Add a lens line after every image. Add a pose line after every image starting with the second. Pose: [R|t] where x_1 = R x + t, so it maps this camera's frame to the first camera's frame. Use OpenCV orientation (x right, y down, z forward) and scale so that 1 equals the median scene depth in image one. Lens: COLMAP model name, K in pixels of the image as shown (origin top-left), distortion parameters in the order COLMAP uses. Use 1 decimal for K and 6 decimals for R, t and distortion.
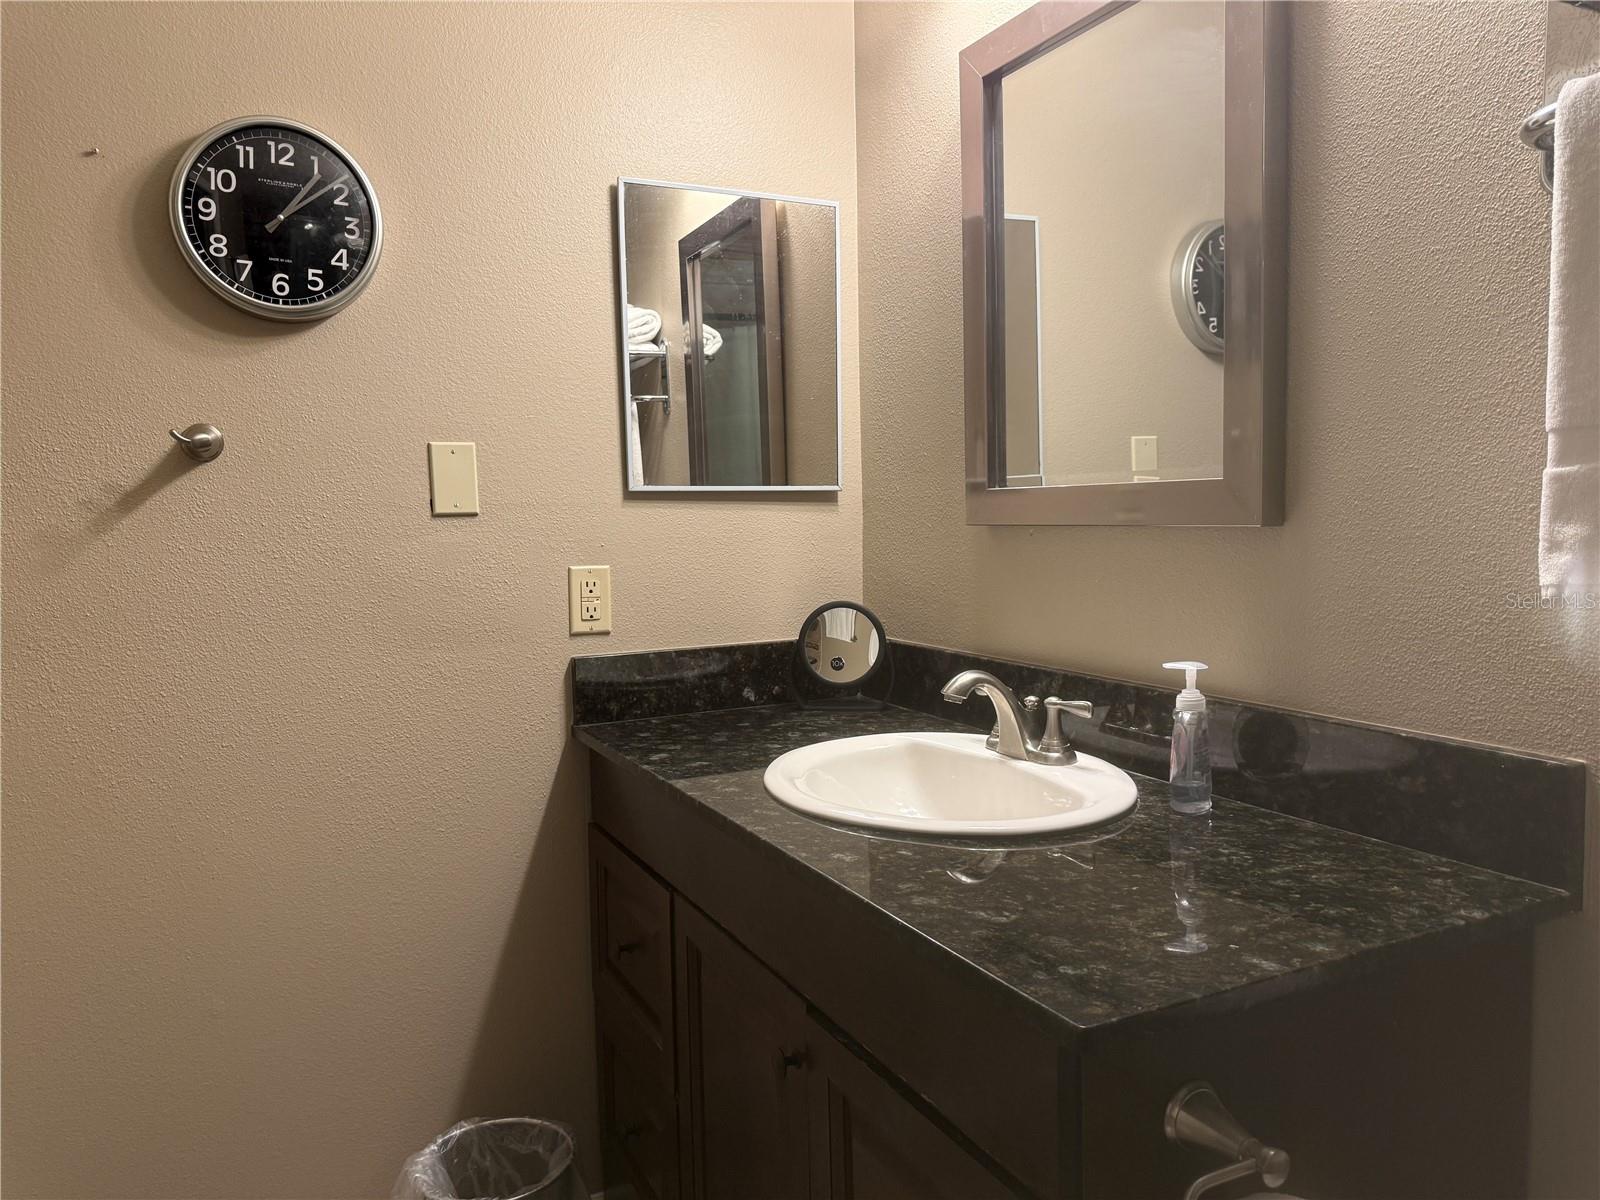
lens RADIAL K [[1126.7, 0, 799.9], [0, 1126.7, 599.8], [0, 0, 1]] dist [0.058804, -0.063028]
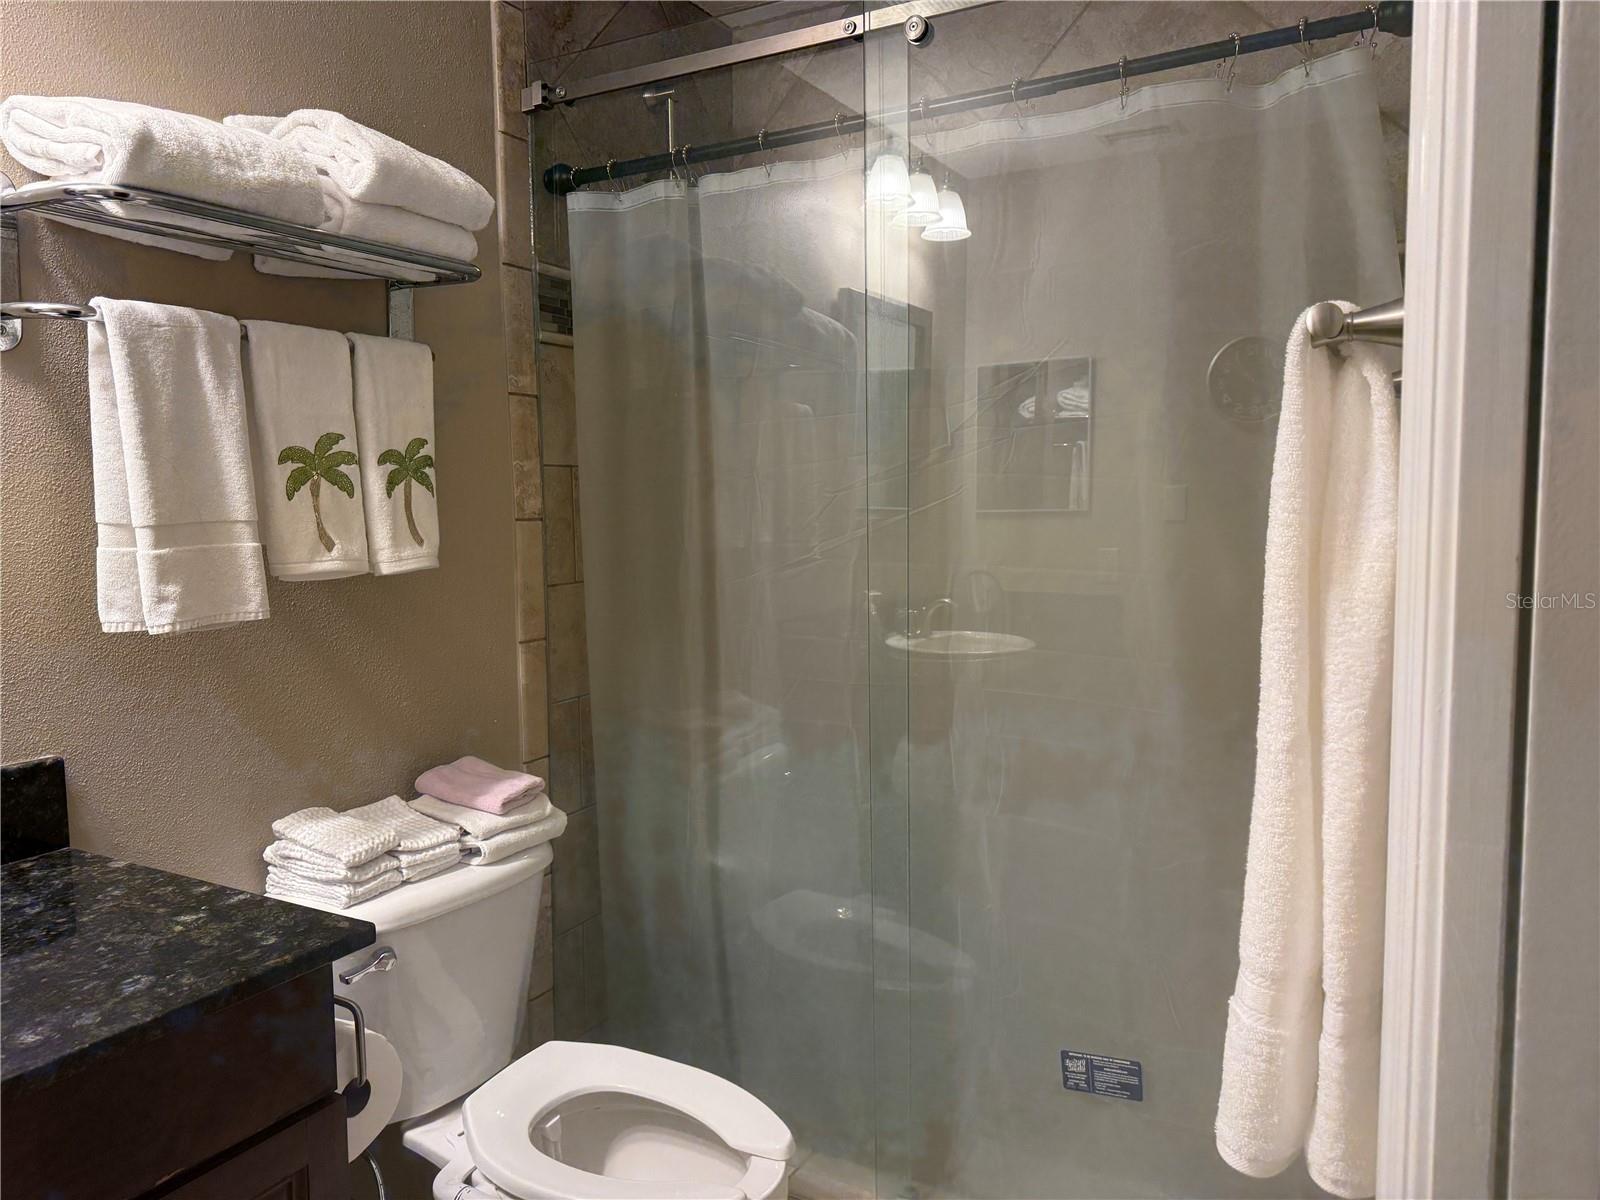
lens RADIAL K [[1126.7, 0, 799.8], [0, 1126.7, 598.2], [0, 0, 1]] dist [0.058804, -0.063028]
pose [[-0.558556, -0.052839, 0.827782, -1.026161], [0.088360, 0.988500, 0.122721, -0.148365], [-0.824747, 0.141689, -0.547464, 1.022277]]
